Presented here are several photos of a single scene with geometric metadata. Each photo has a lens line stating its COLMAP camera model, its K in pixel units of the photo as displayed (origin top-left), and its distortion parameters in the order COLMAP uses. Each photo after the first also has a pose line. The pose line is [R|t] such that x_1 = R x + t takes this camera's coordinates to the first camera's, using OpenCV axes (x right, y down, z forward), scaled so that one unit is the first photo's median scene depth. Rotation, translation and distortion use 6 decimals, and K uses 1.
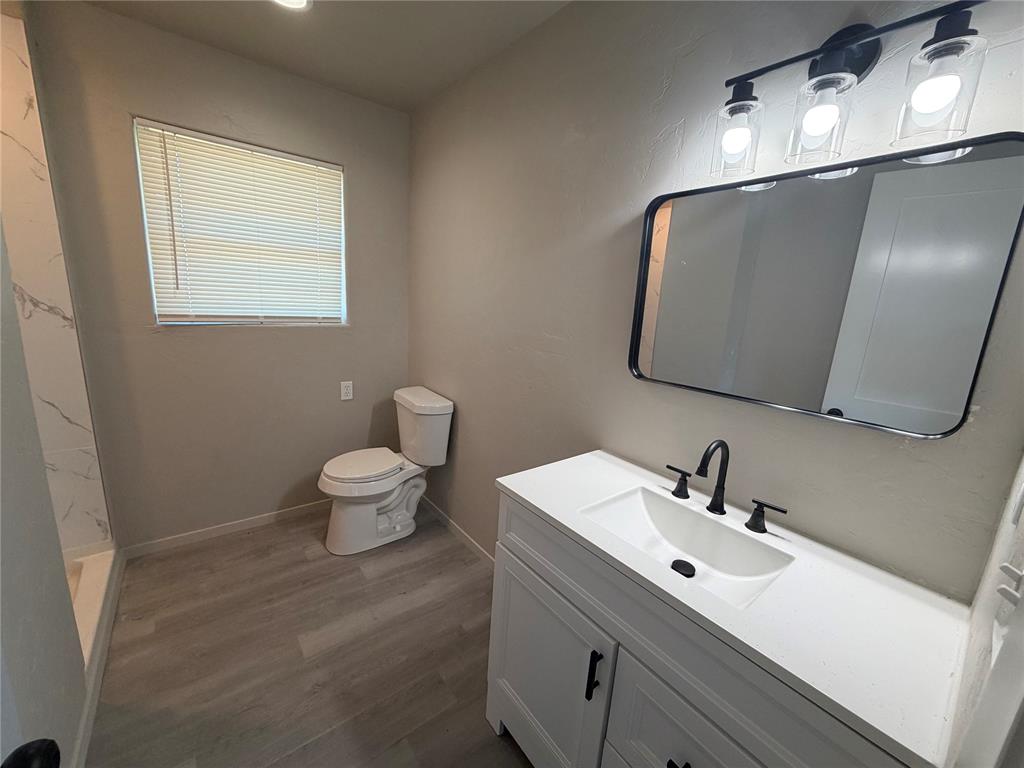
lens RADIAL K [[409.4, 0, 511.0], [0, 409.4, 383.9], [0, 0, 1]] dist [0.001306, -0.000120]
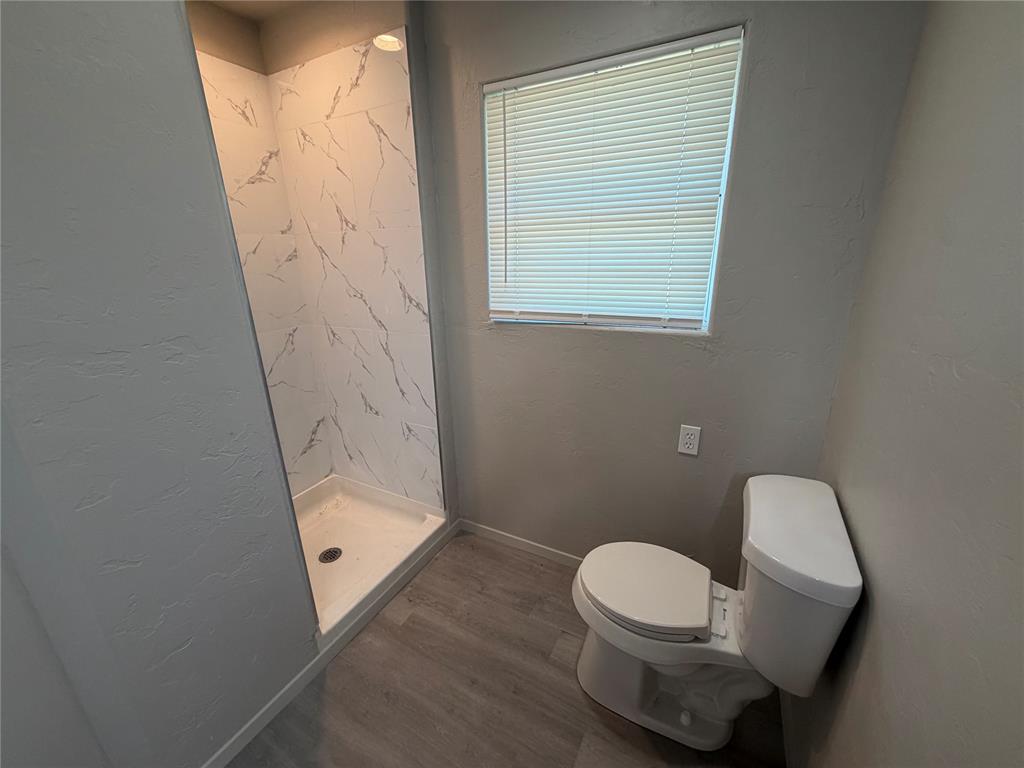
lens RADIAL K [[409.4, 0, 511.0], [0, 409.4, 383.9], [0, 0, 1]] dist [0.001306, -0.000120]
pose [[0.406459, 0.212396, -0.888639, 0.020324], [-0.149575, 0.974952, 0.164611, -0.159106], [0.901342, 0.066011, 0.428047, 0.626375]]
